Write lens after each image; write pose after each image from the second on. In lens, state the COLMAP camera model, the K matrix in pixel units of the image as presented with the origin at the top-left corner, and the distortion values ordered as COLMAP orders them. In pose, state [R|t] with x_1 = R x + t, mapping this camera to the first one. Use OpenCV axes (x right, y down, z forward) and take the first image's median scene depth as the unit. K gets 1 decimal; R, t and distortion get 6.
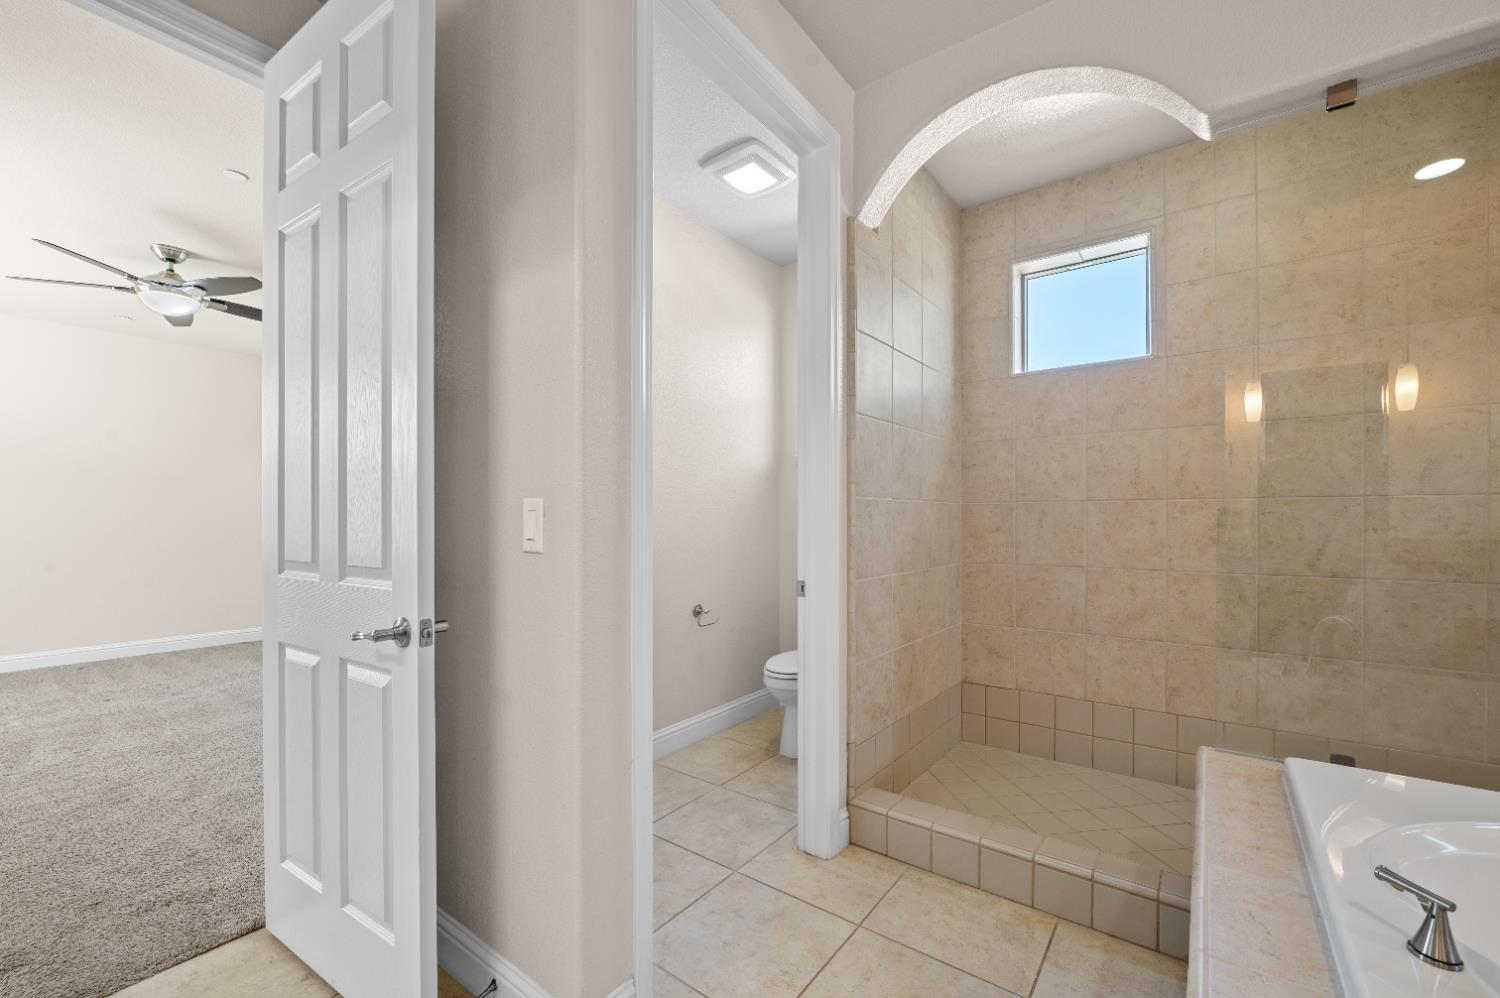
lens RADIAL K [[603.3, 0, 755.0], [0, 603.3, 527.9], [0, 0, 1]] dist [0.001663, -0.000215]
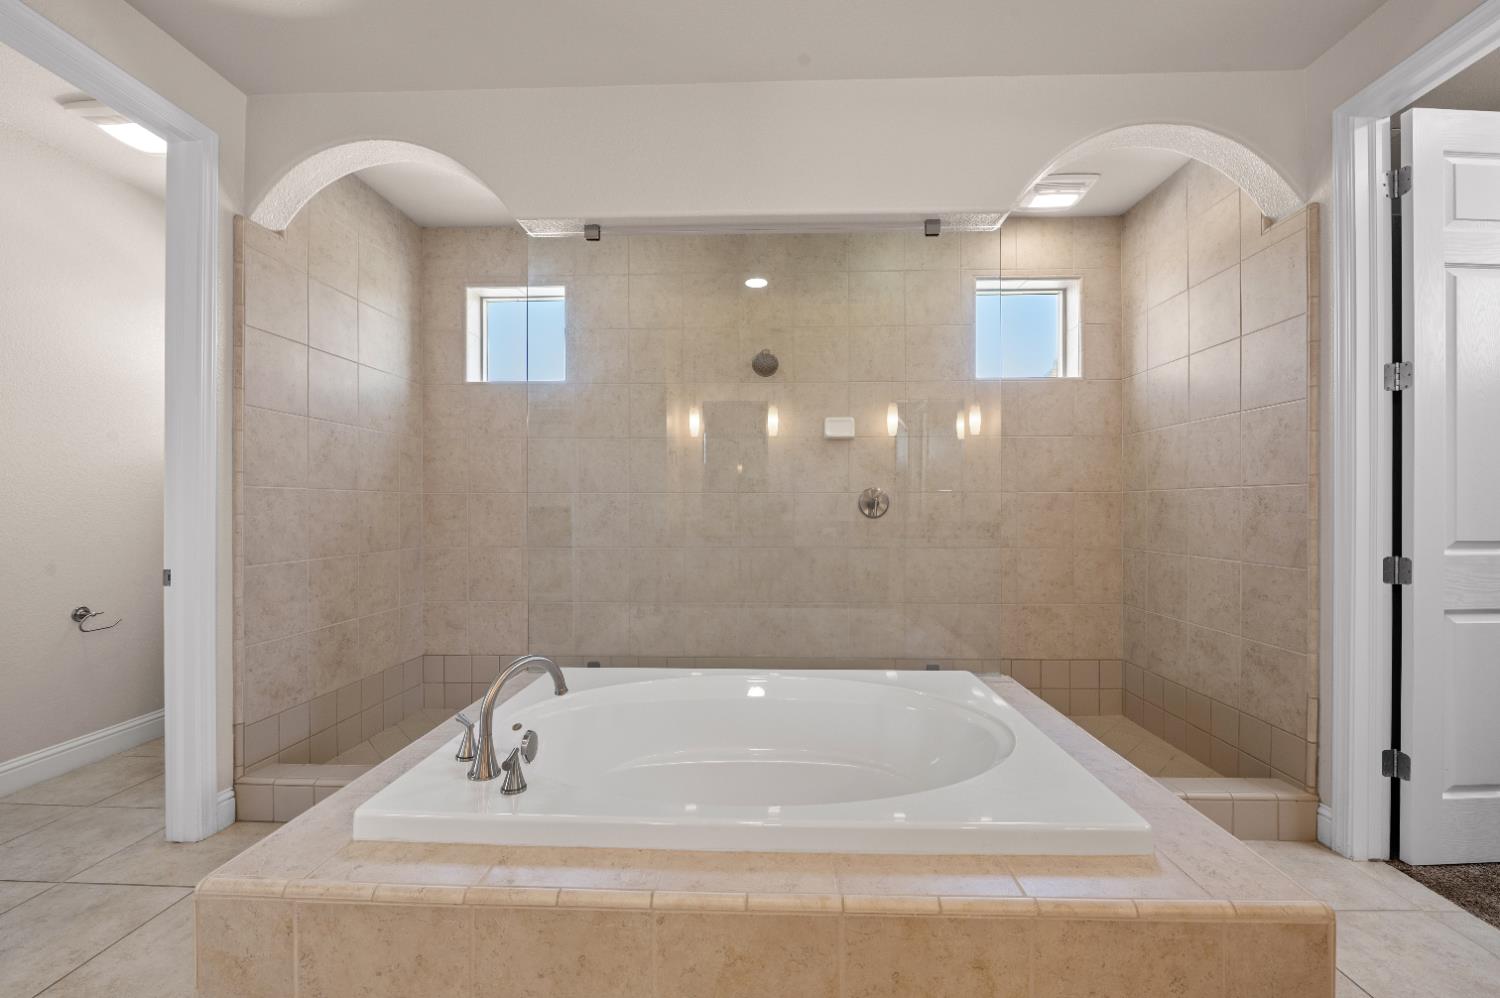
lens RADIAL K [[604.9, 0, 755.1], [0, 604.9, 513.2], [0, 0, 1]] dist [-0.003189, -0.000566]
pose [[0.827536, -0.003484, 0.561402, 0.277596], [0.006435, 0.999974, -0.003279, 0.003999], [-0.561376, 0.006327, 0.827537, -0.312625]]
